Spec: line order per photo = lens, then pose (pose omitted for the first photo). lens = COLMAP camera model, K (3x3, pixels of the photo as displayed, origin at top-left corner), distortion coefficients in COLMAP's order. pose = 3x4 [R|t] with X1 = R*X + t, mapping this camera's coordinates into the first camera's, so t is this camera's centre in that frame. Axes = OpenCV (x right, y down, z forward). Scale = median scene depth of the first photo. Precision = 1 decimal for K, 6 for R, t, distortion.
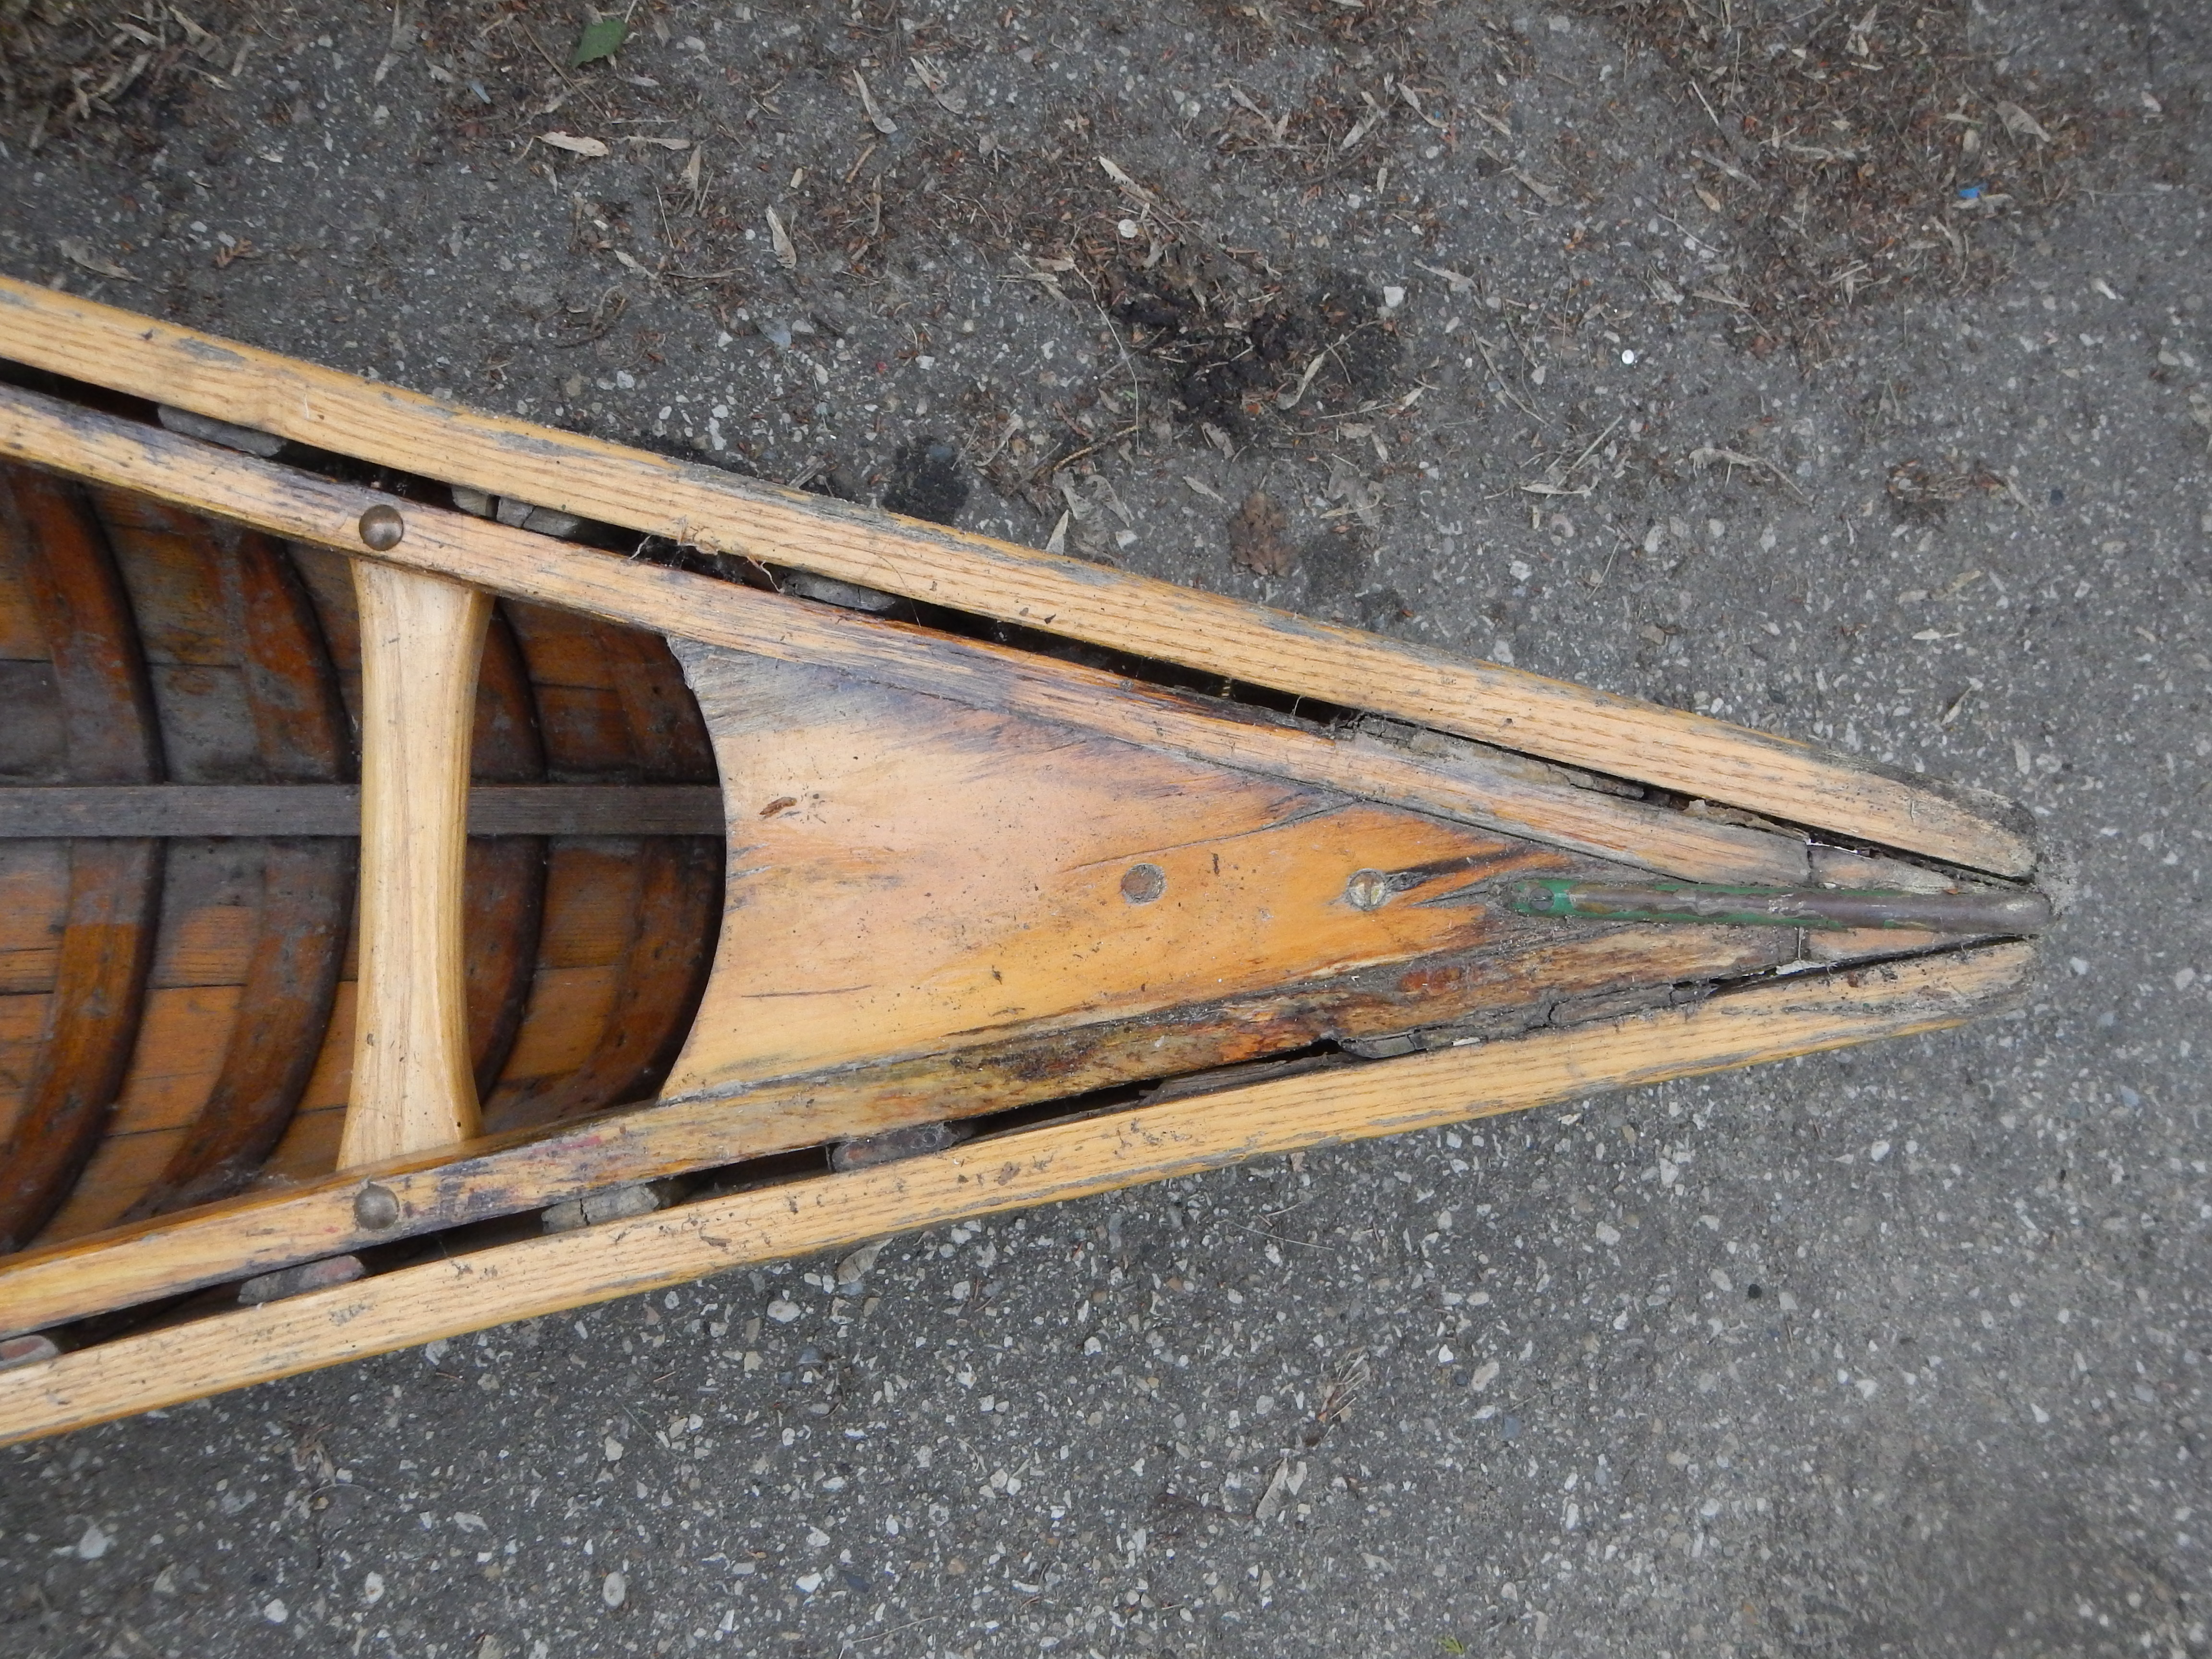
lens RADIAL K [[2152.3, 0, 1102.9], [0, 2152.3, 839.0], [0, 0, 1]] dist [0.032625, 0.000000]
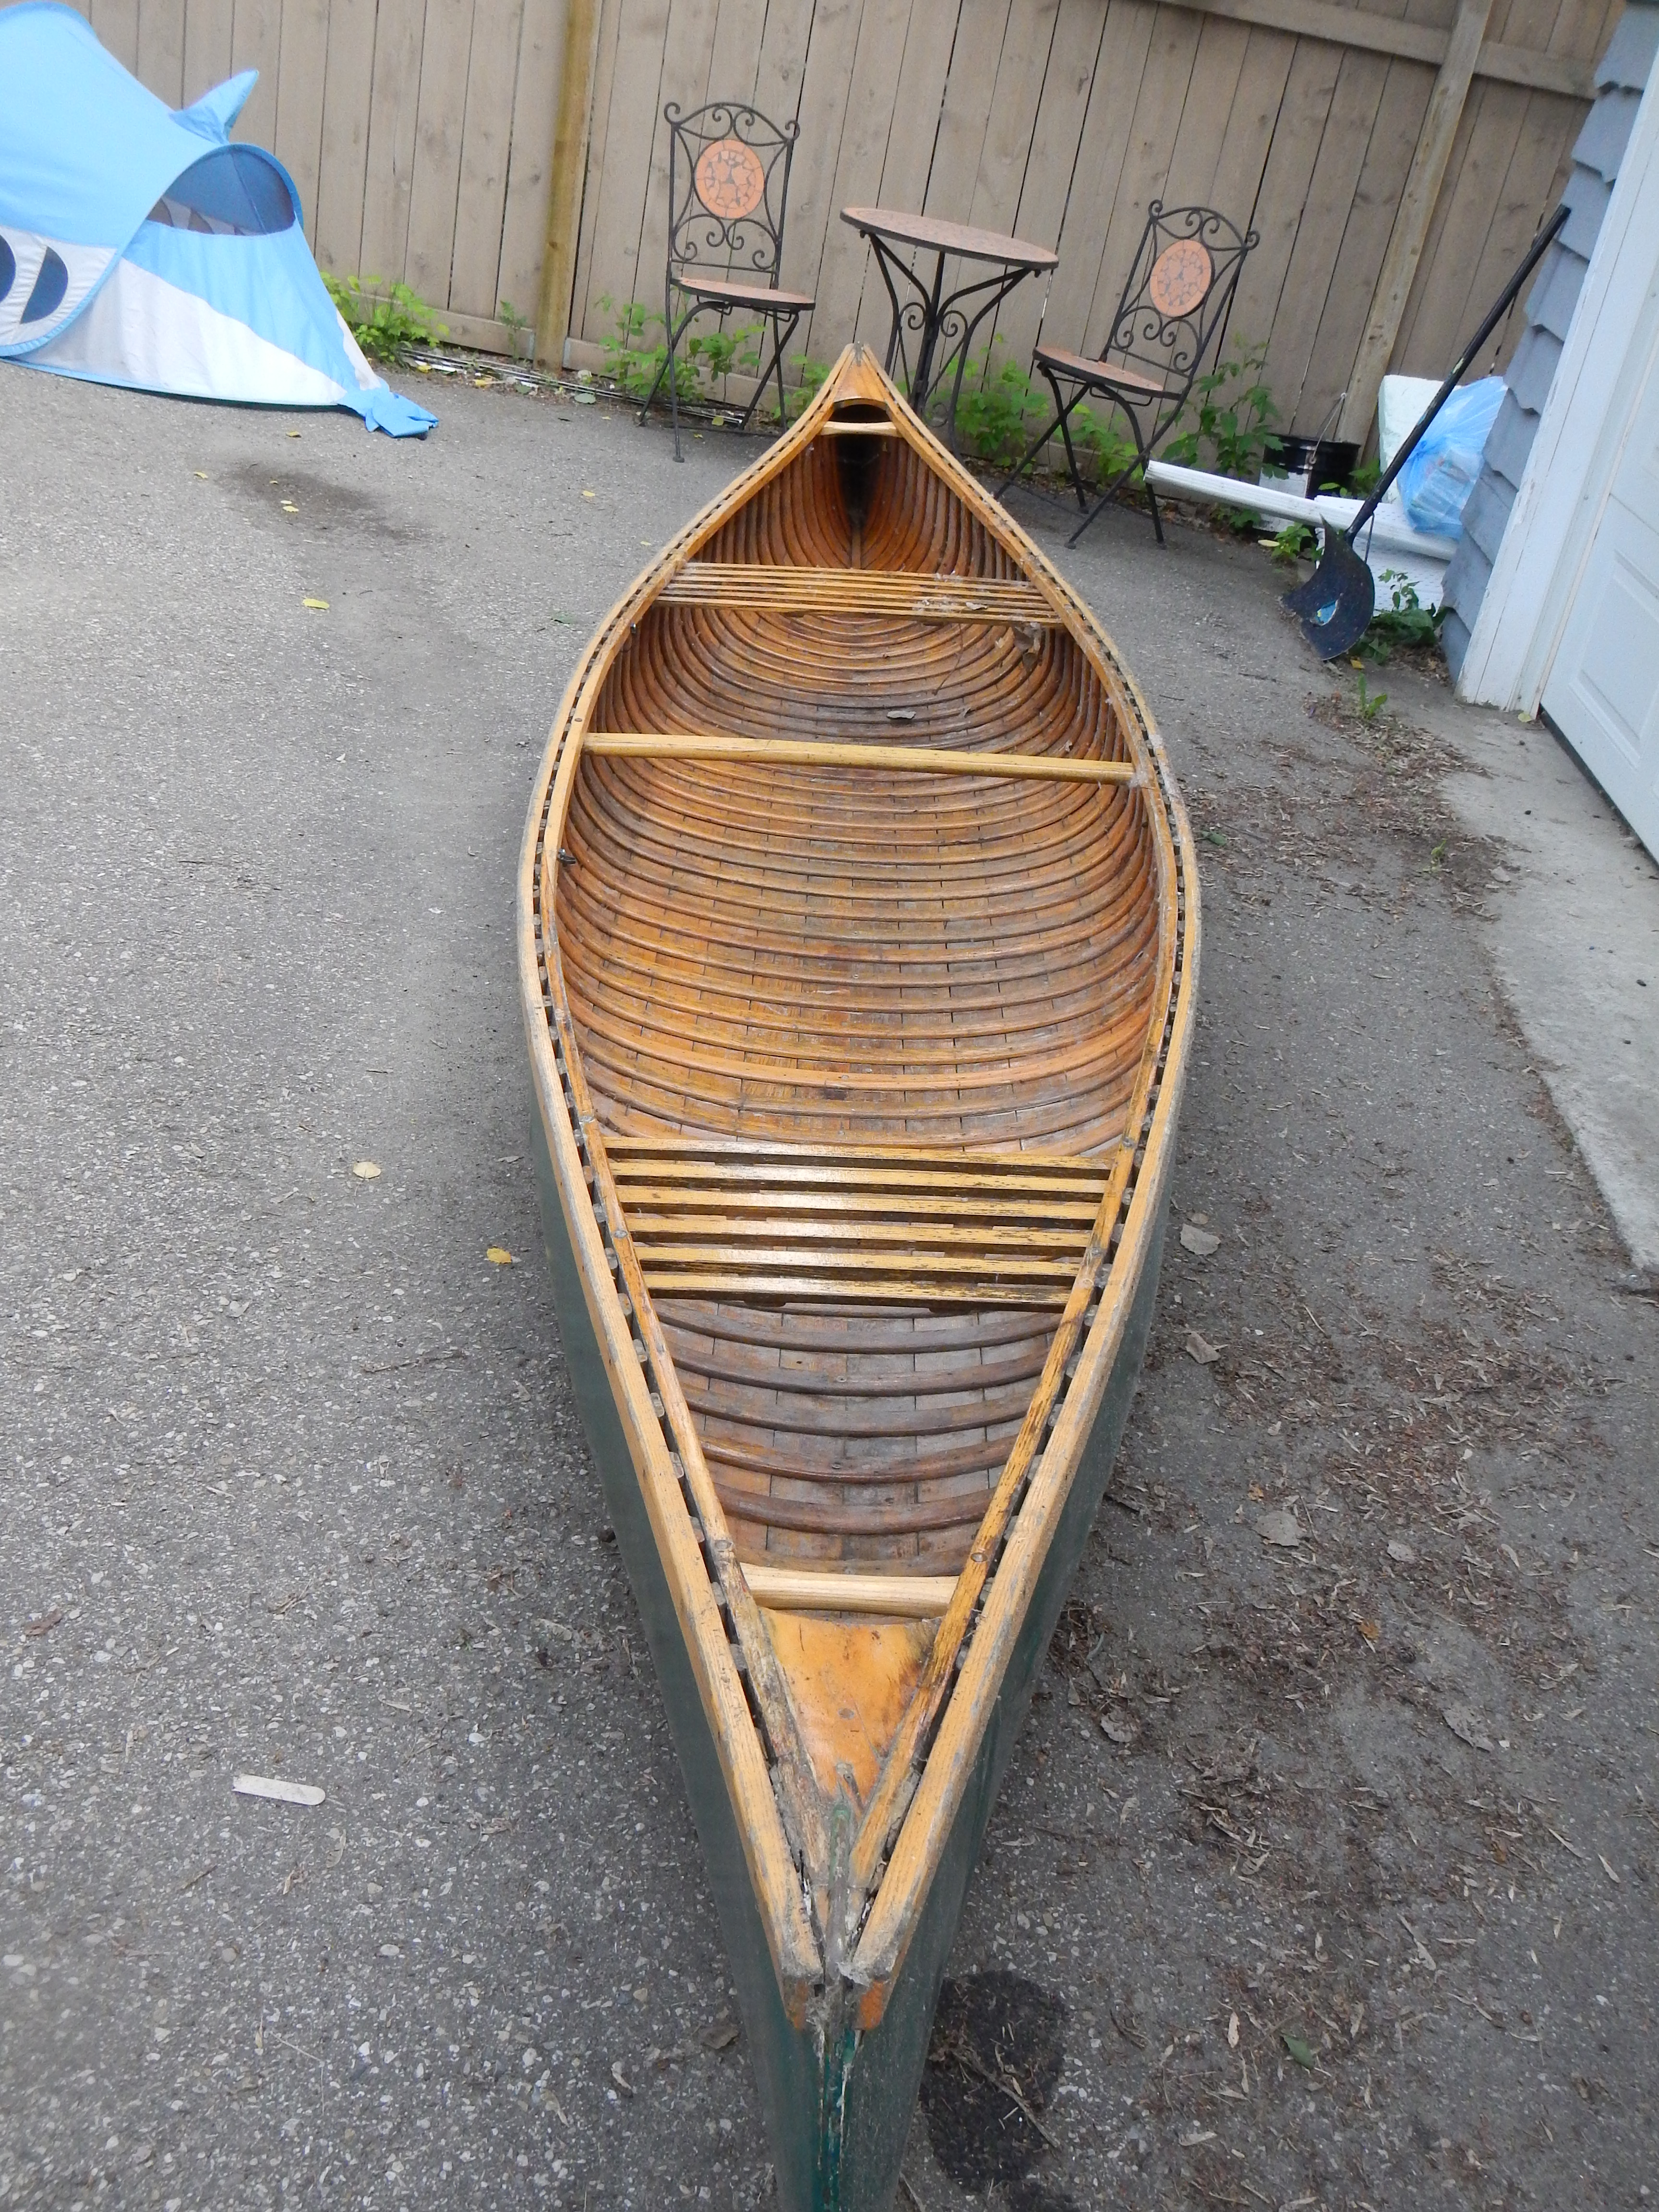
lens RADIAL K [[2152.3, 0, 869.3], [0, 2152.3, 1142.5], [0, 0, 1]] dist [0.032625, 0.000000]
pose [[0.010191, 0.387938, -0.921629, 1.063656], [-0.997352, -0.062428, -0.037305, 0.066720], [-0.072007, 0.919569, 0.386274, -0.271177]]
